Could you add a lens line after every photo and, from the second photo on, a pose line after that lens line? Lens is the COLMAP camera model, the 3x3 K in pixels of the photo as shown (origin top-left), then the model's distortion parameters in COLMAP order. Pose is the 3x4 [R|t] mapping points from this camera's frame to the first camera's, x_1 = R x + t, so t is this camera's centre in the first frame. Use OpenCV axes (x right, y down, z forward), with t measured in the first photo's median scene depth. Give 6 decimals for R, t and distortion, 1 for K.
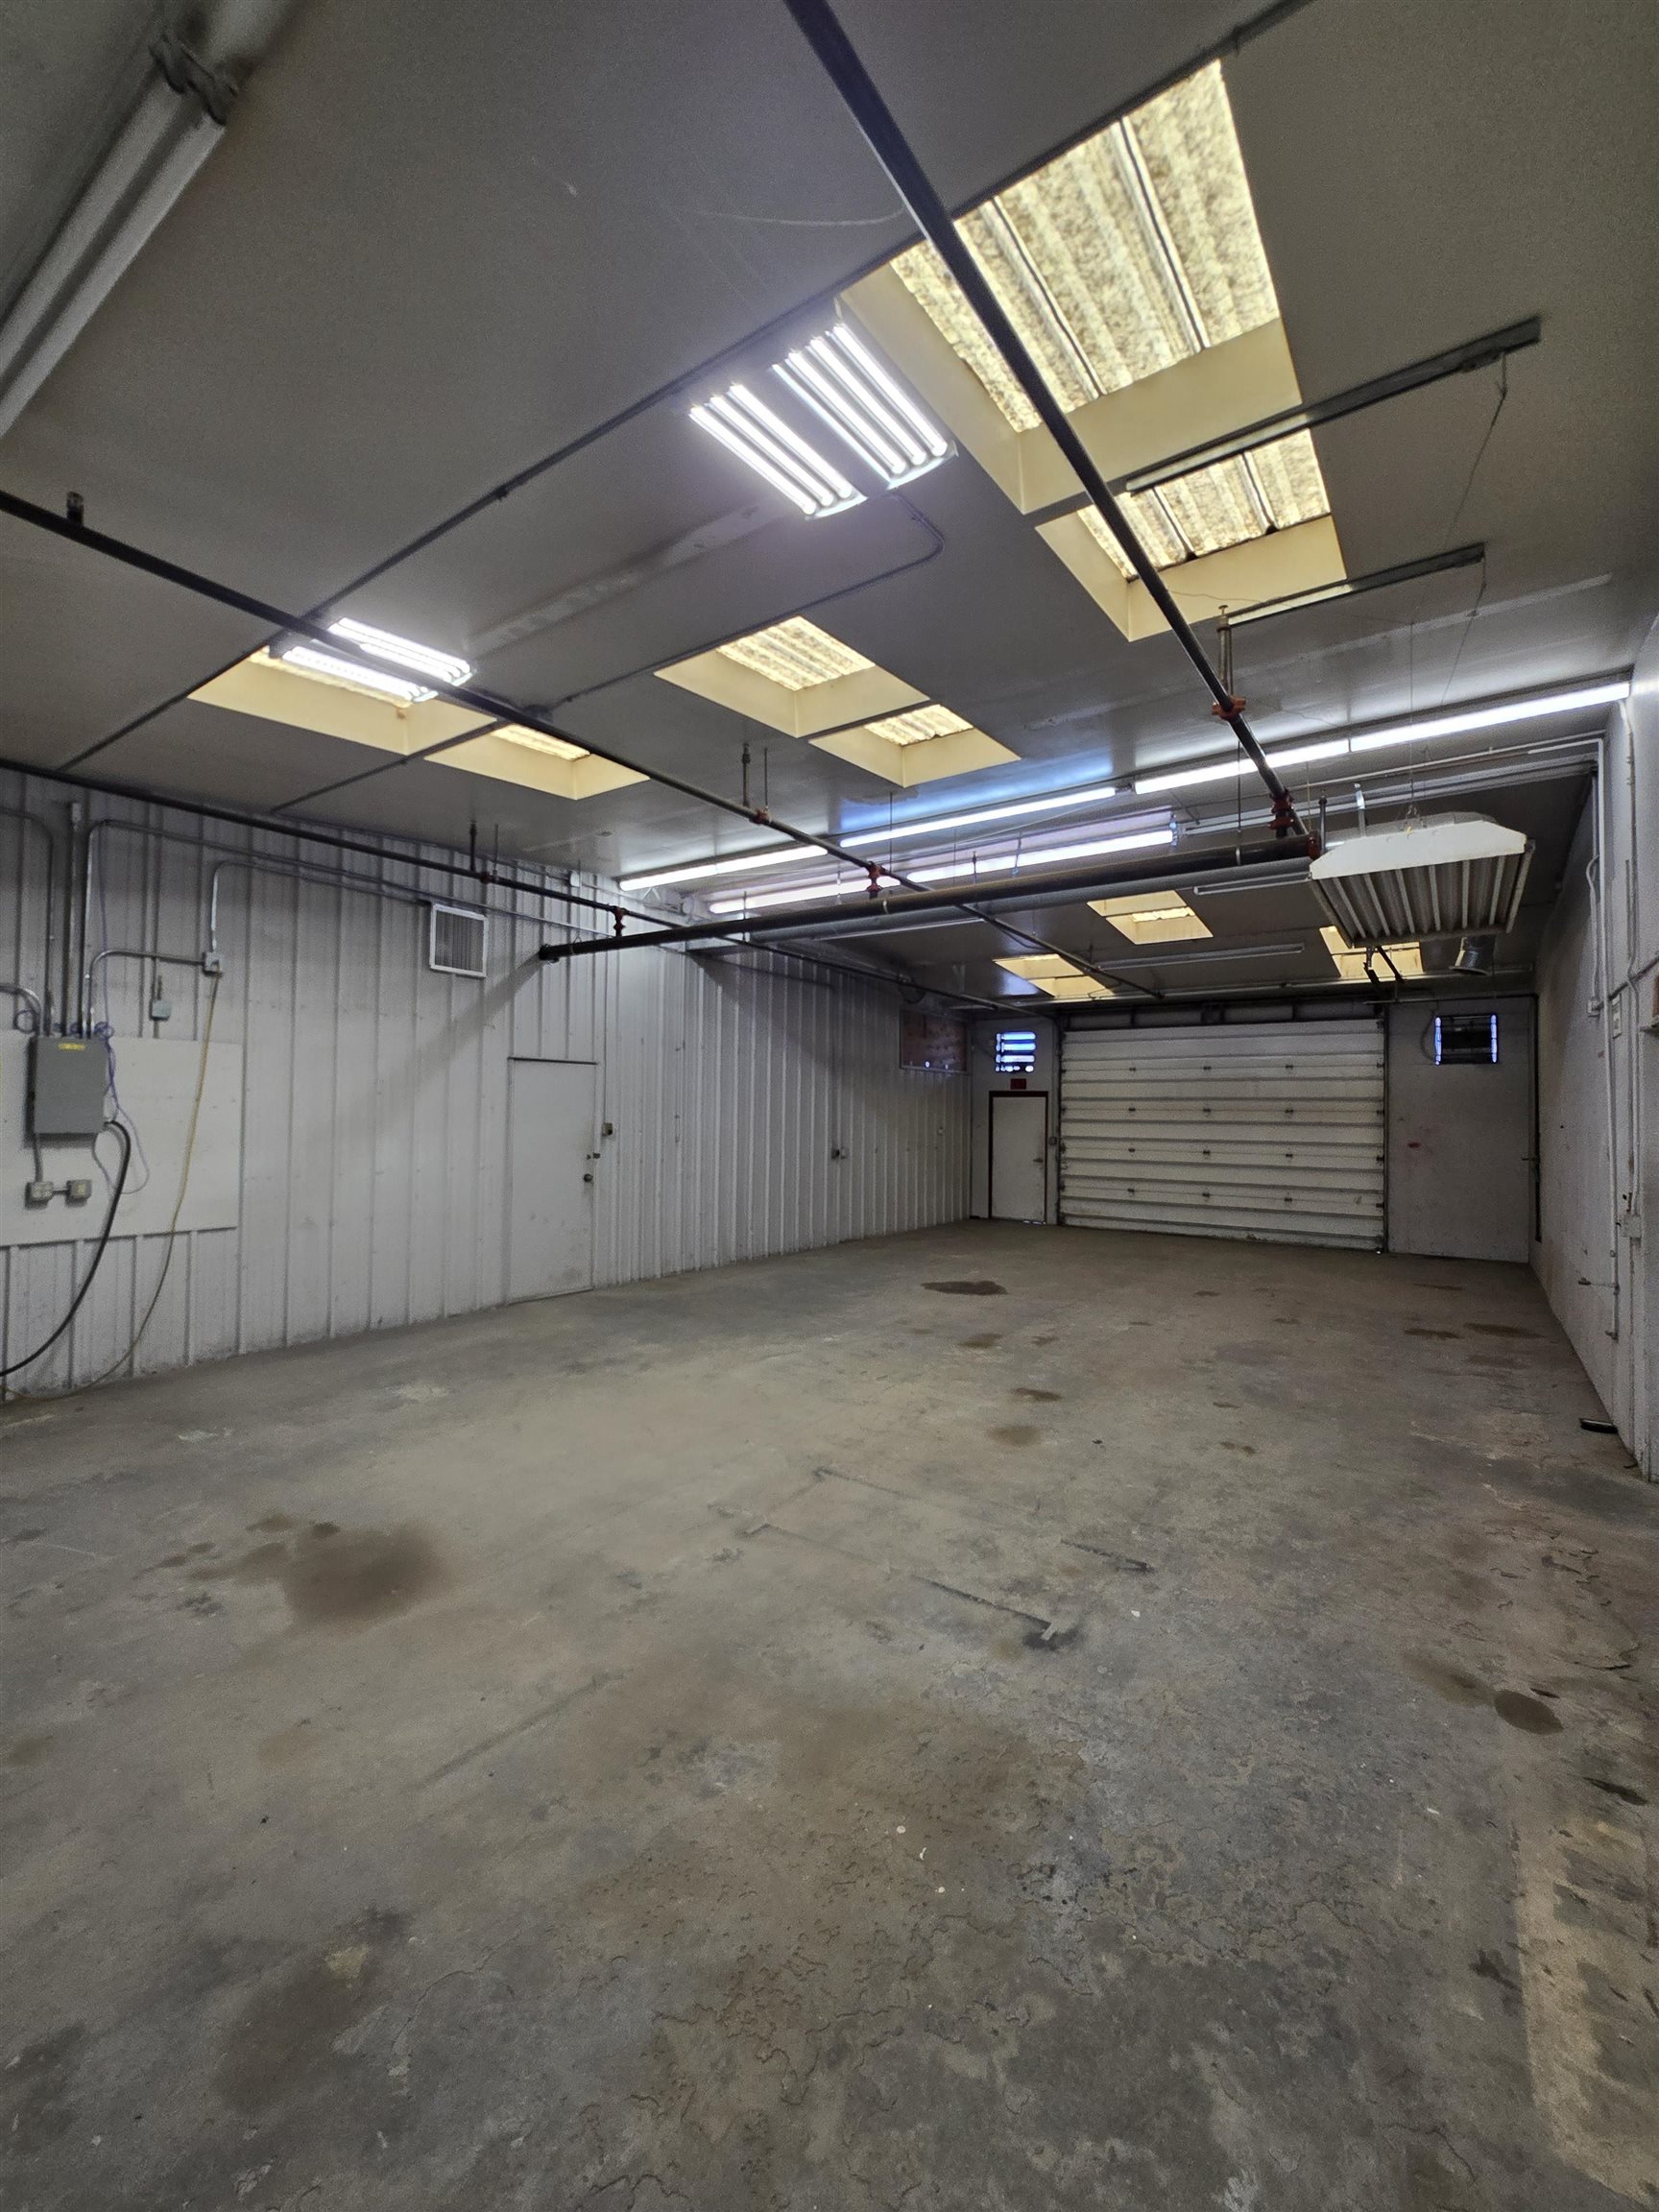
lens RADIAL K [[918.1, 0, 801.7], [0, 918.1, 1078.0], [0, 0, 1]] dist [-0.008400, 0.003330]
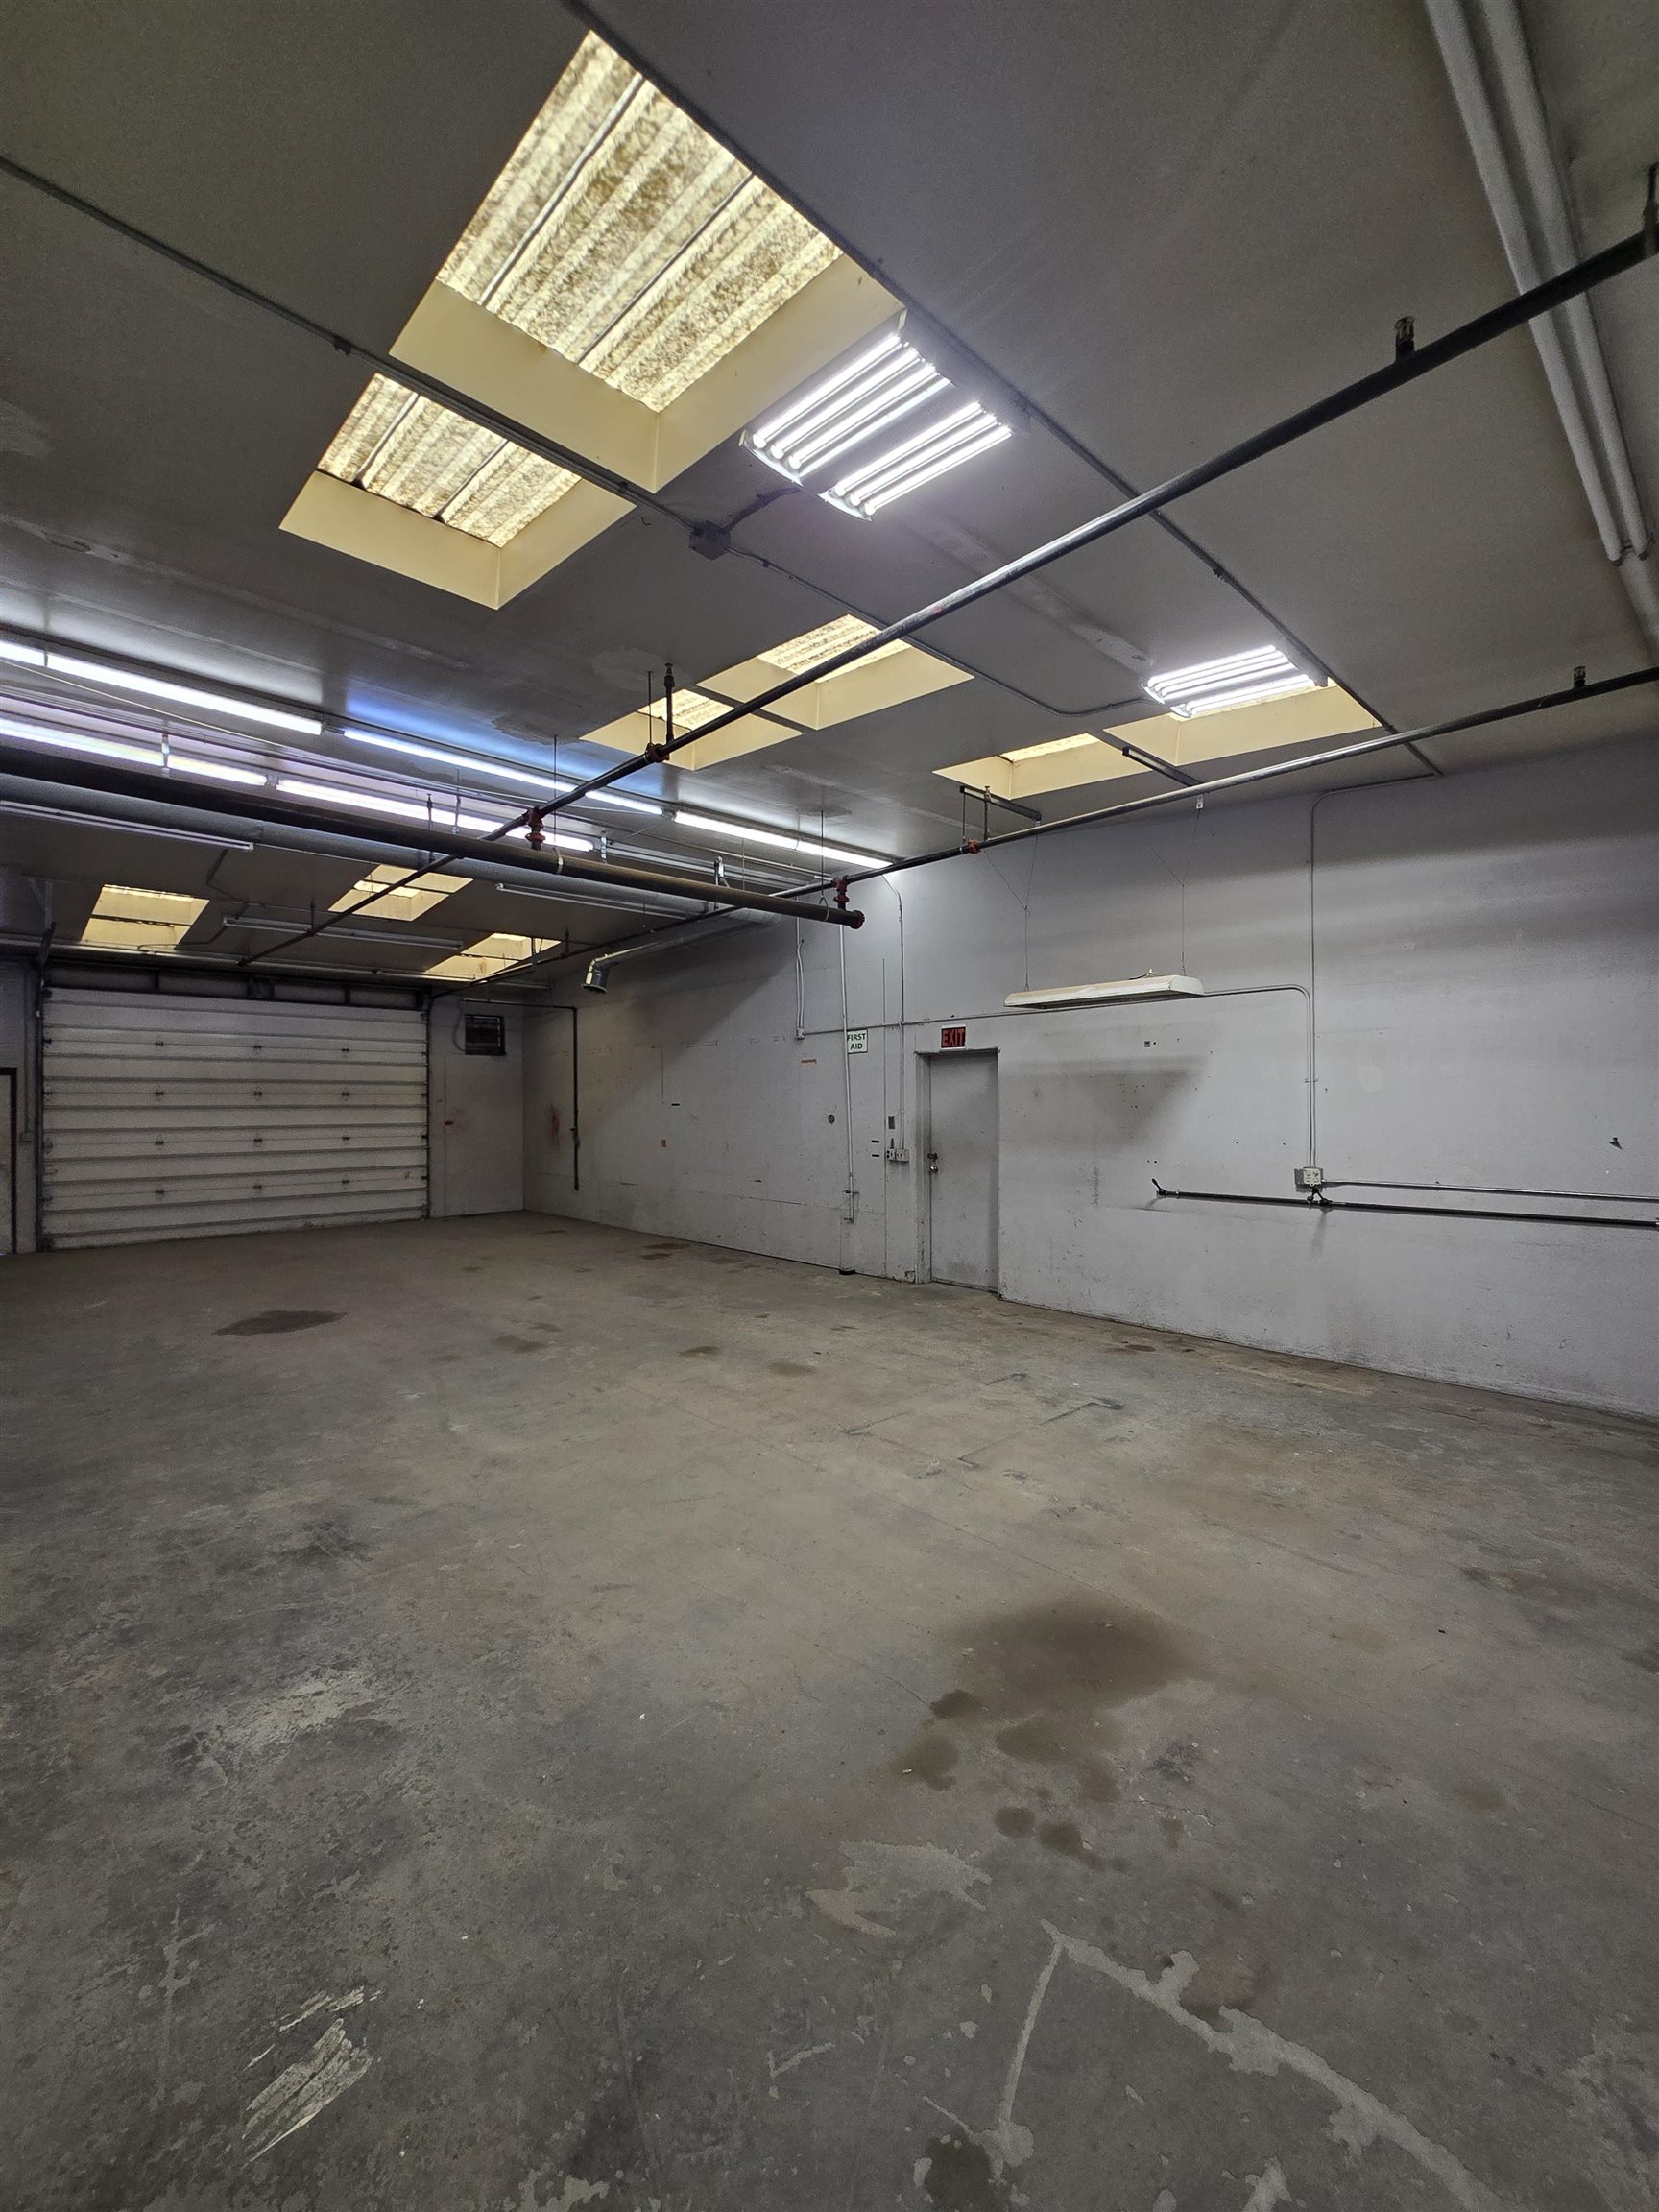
lens RADIAL K [[918.1, 0, 830.8], [0, 918.1, 1079.0], [0, 0, 1]] dist [-0.008400, 0.003330]
pose [[0.190420, 0.010757, 0.981644, -1.227611], [-0.032584, 0.999458, -0.004631, 0.022955], [-0.981162, -0.031104, 0.190667, 0.972627]]
